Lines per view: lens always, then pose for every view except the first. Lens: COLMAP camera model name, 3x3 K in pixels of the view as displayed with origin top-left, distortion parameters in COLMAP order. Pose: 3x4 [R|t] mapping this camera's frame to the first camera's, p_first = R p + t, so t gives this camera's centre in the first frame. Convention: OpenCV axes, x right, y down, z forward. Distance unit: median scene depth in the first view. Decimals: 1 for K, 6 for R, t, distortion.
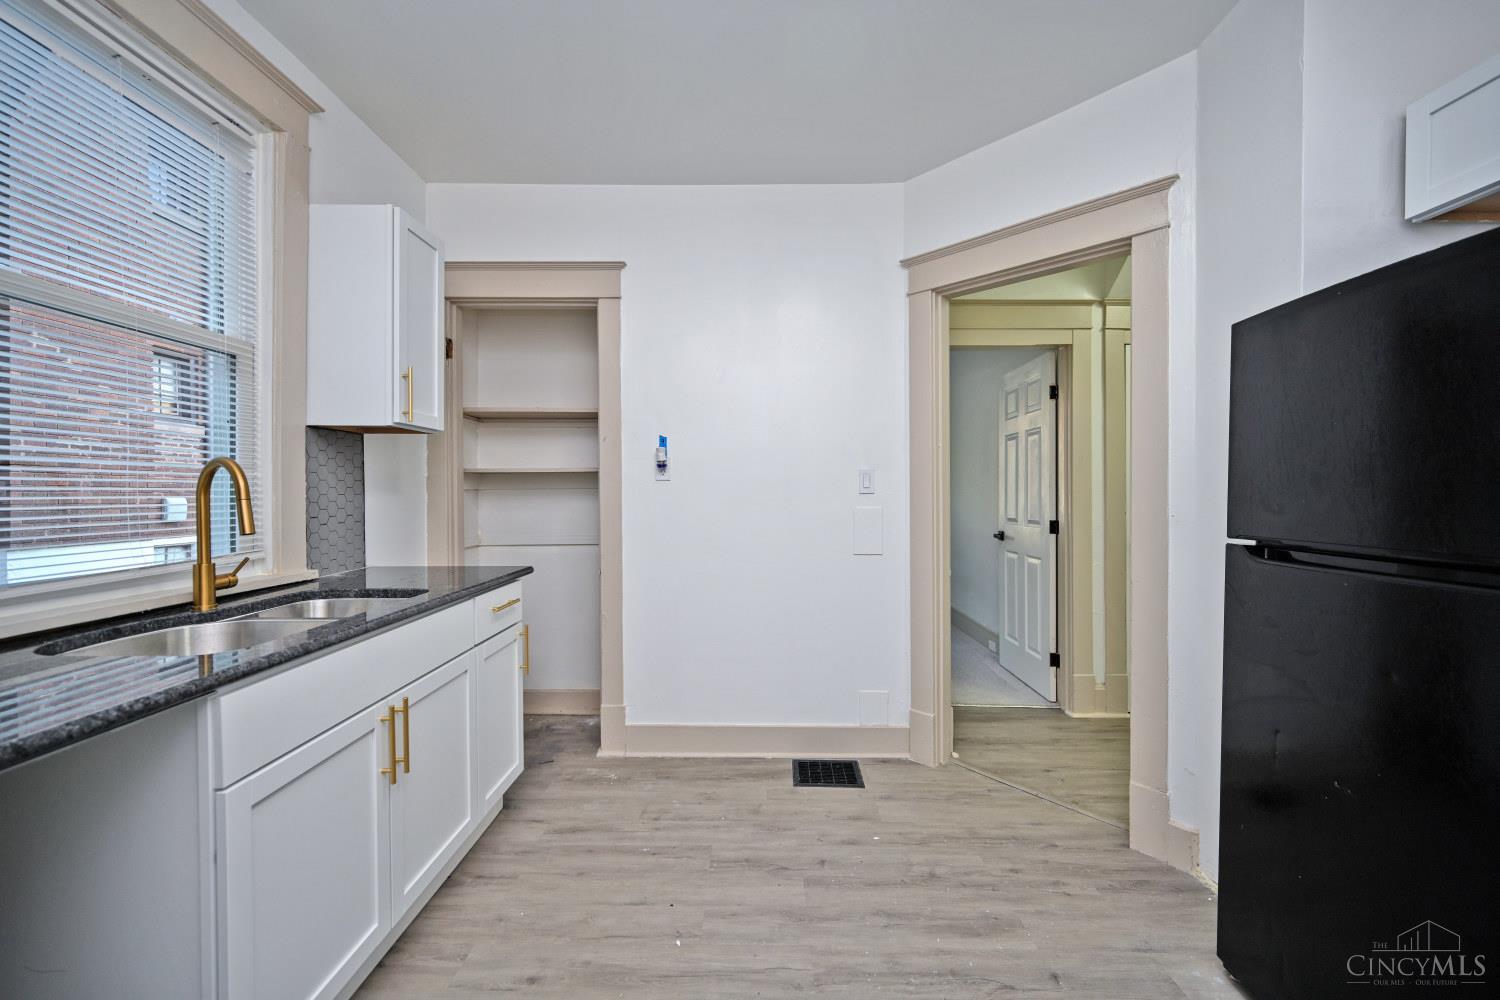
lens RADIAL K [[592.8, 0, 754.6], [0, 592.8, 492.2], [0, 0, 1]] dist [-0.000054, -0.000786]
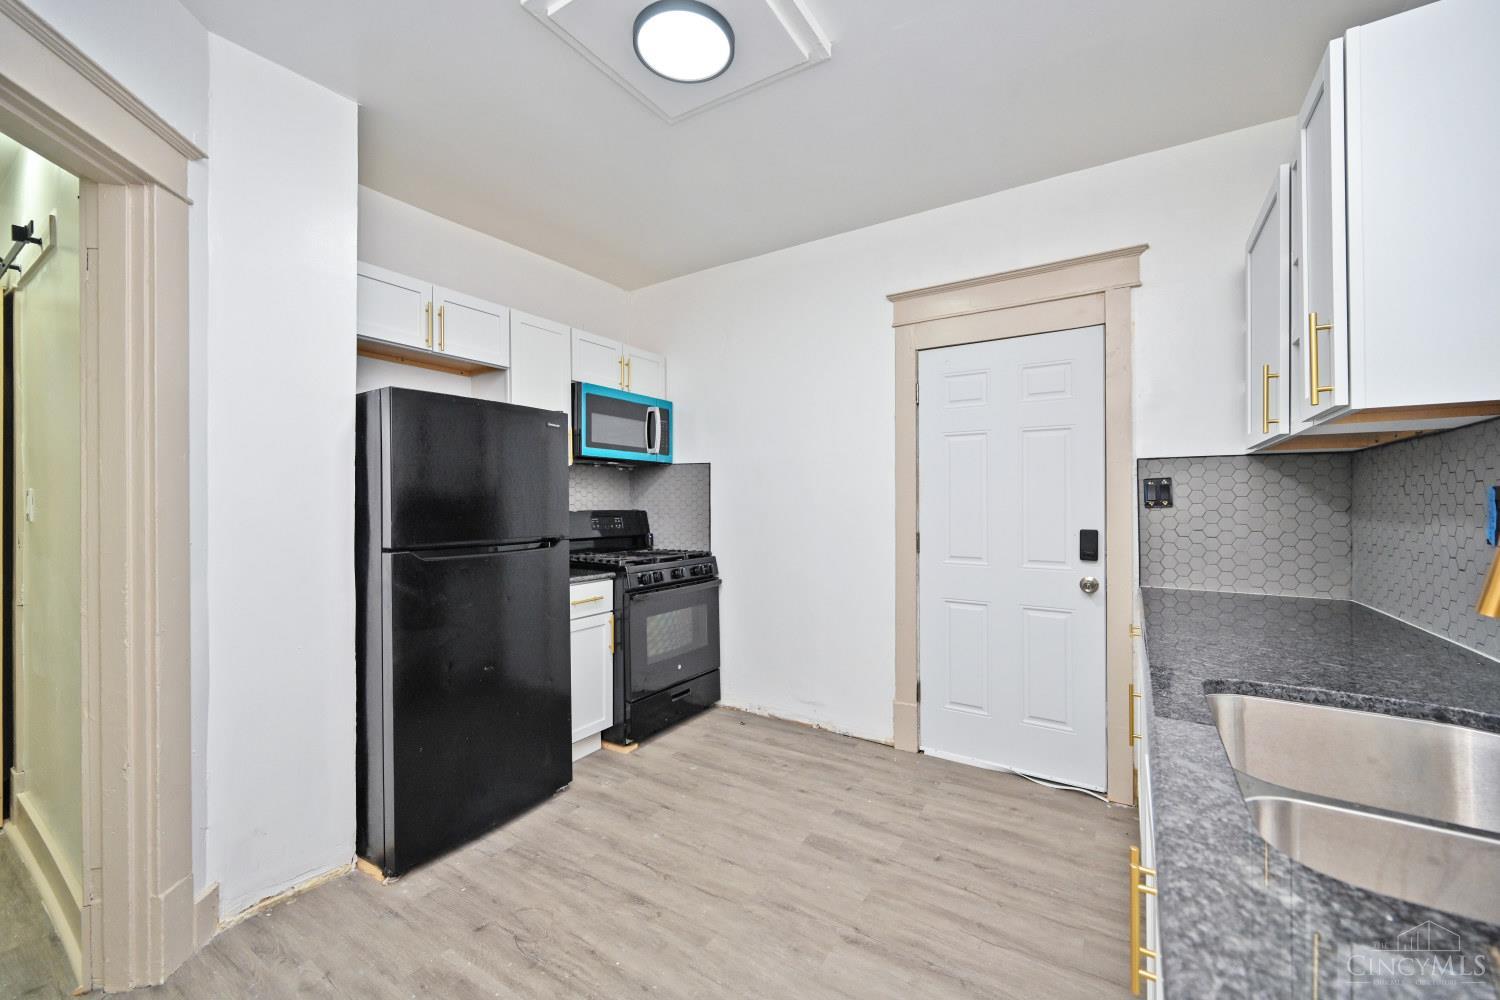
lens RADIAL K [[592.8, 0, 747.0], [0, 592.8, 493.6], [0, 0, 1]] dist [-0.000054, -0.000786]
pose [[-0.844218, 0.006454, 0.535961, -0.368269], [0.002874, 0.999968, -0.007514, -0.022417], [-0.535993, -0.004803, -0.844209, 1.092066]]
